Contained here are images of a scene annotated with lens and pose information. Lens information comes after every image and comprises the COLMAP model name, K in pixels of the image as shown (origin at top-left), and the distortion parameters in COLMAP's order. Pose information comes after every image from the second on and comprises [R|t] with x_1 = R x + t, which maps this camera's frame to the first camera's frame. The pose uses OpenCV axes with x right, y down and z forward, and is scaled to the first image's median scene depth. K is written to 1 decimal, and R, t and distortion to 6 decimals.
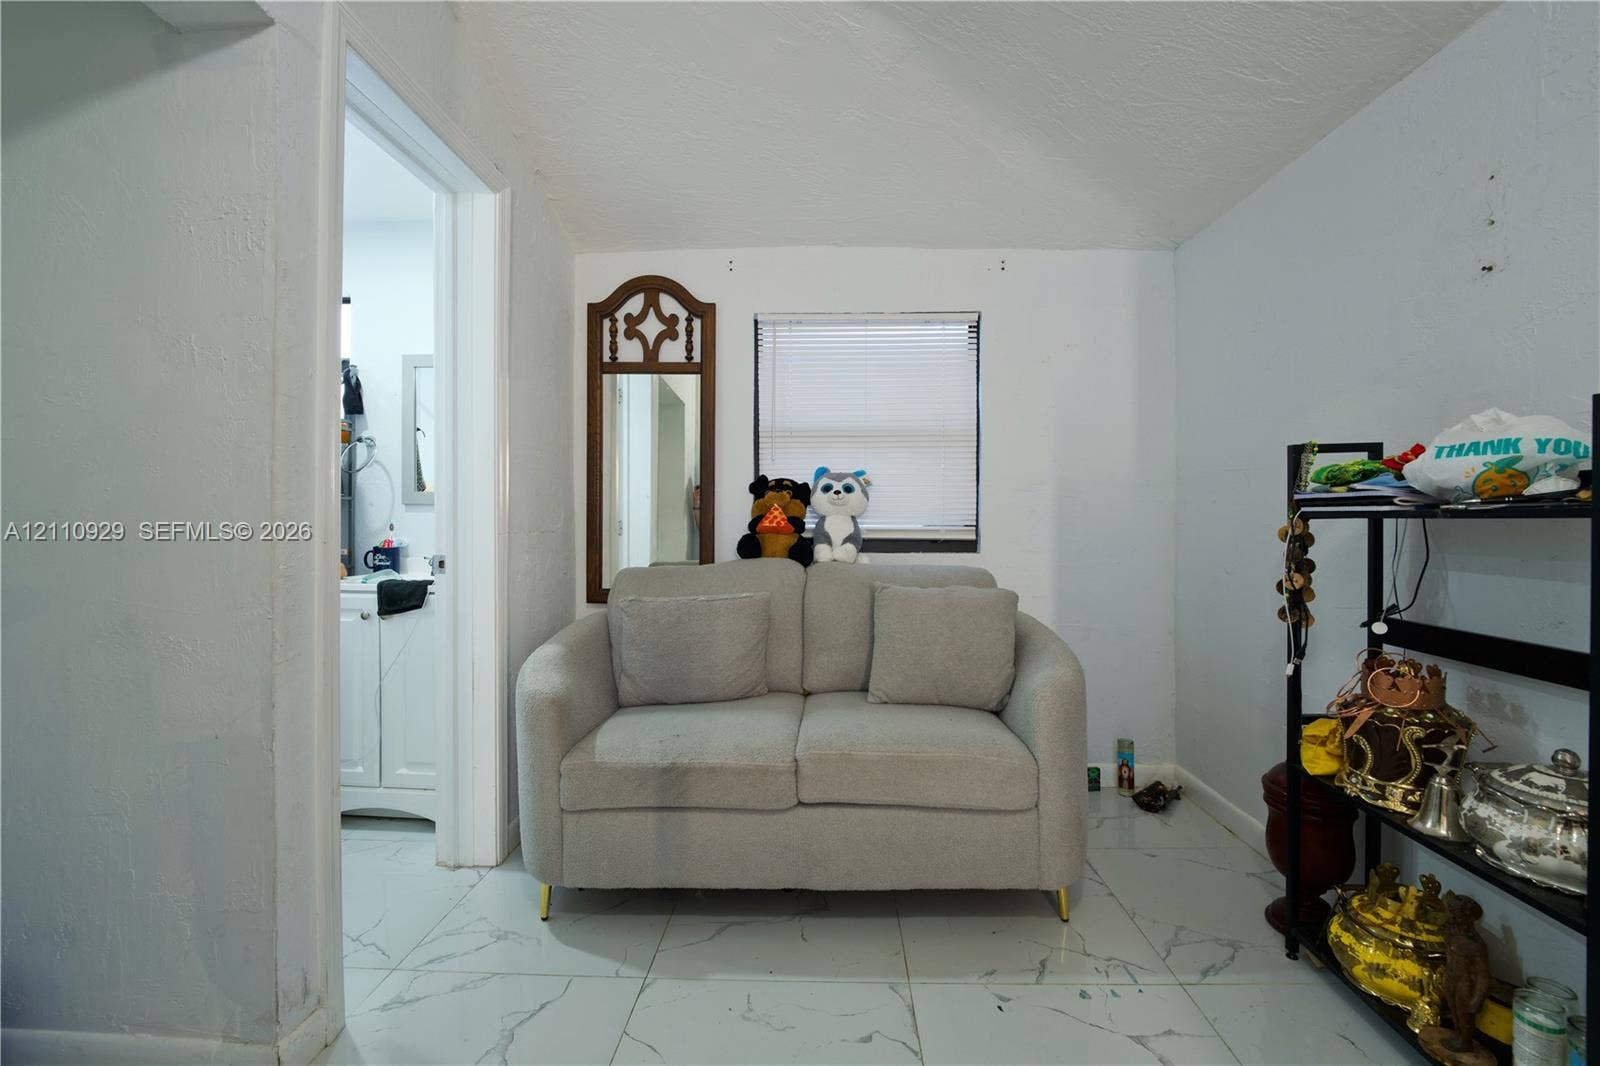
lens RADIAL K [[644.3, 0, 800.0], [0, 644.3, 533.0], [0, 0, 1]] dist [-0.000172, -0.004698]
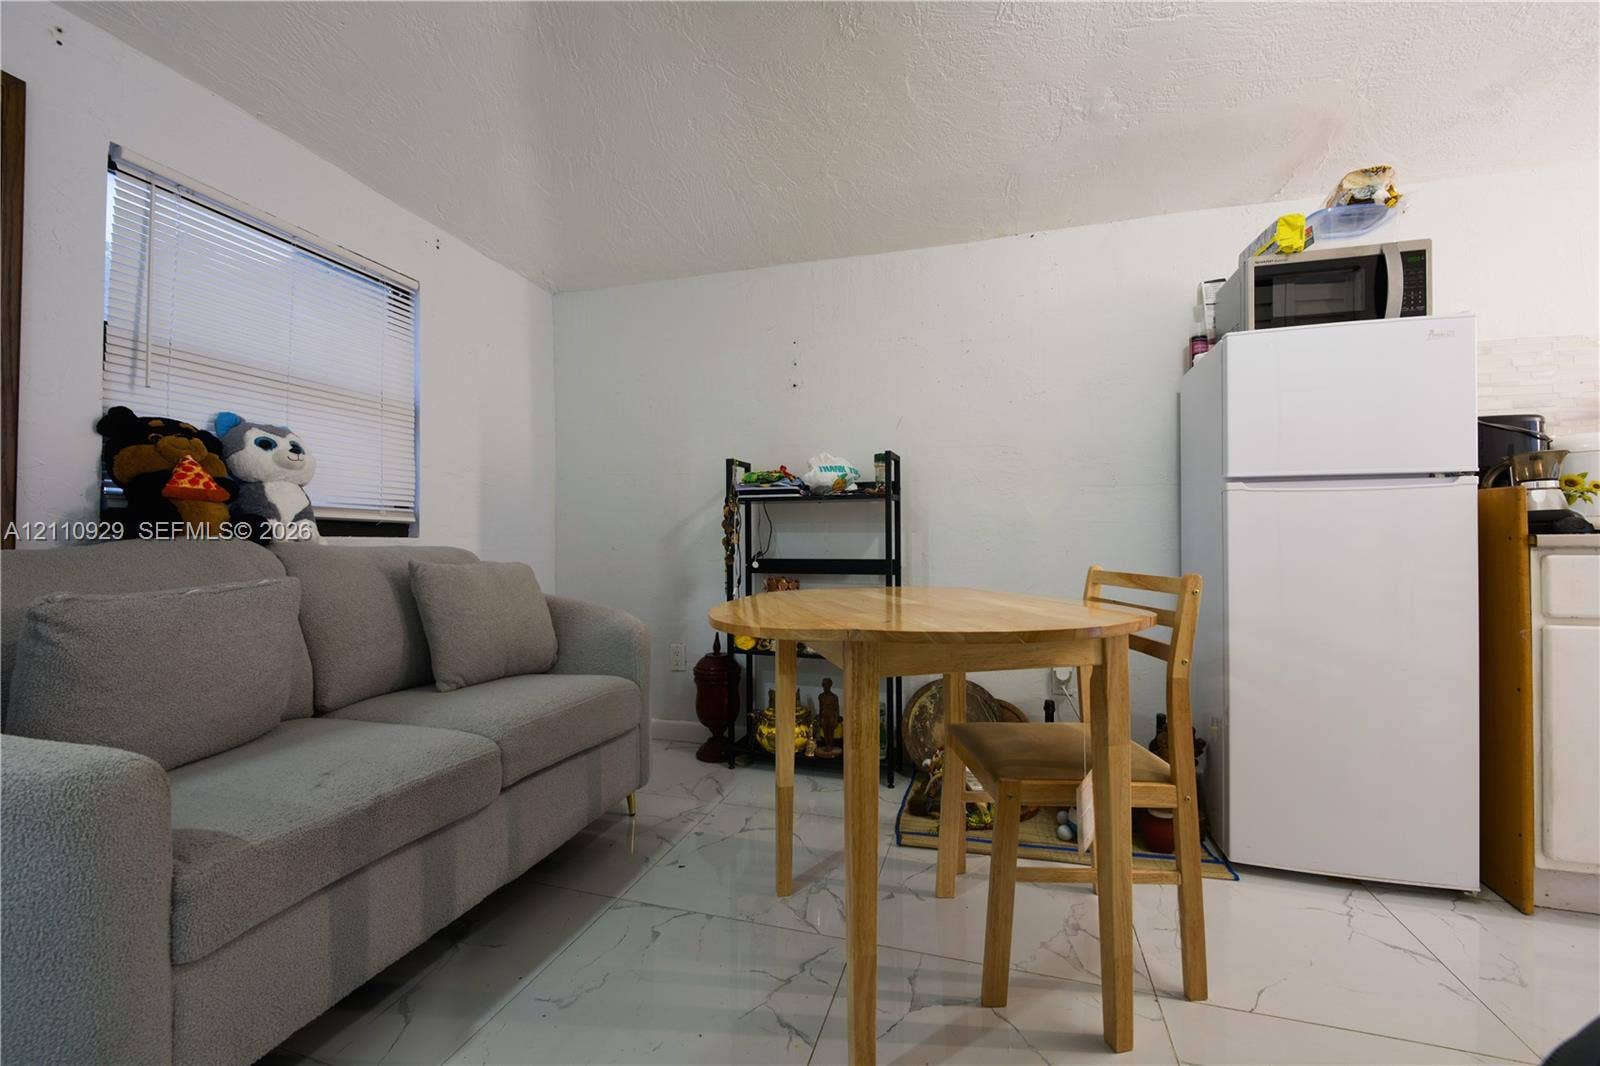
lens RADIAL K [[644.3, 0, 800.0], [0, 644.3, 533.0], [0, 0, 1]] dist [-0.000172, -0.004698]
pose [[0.268482, 0.014740, 0.963172, -0.566171], [0.021742, 0.999535, -0.021357, 0.068718], [-0.963039, 0.026676, 0.268037, 0.265227]]
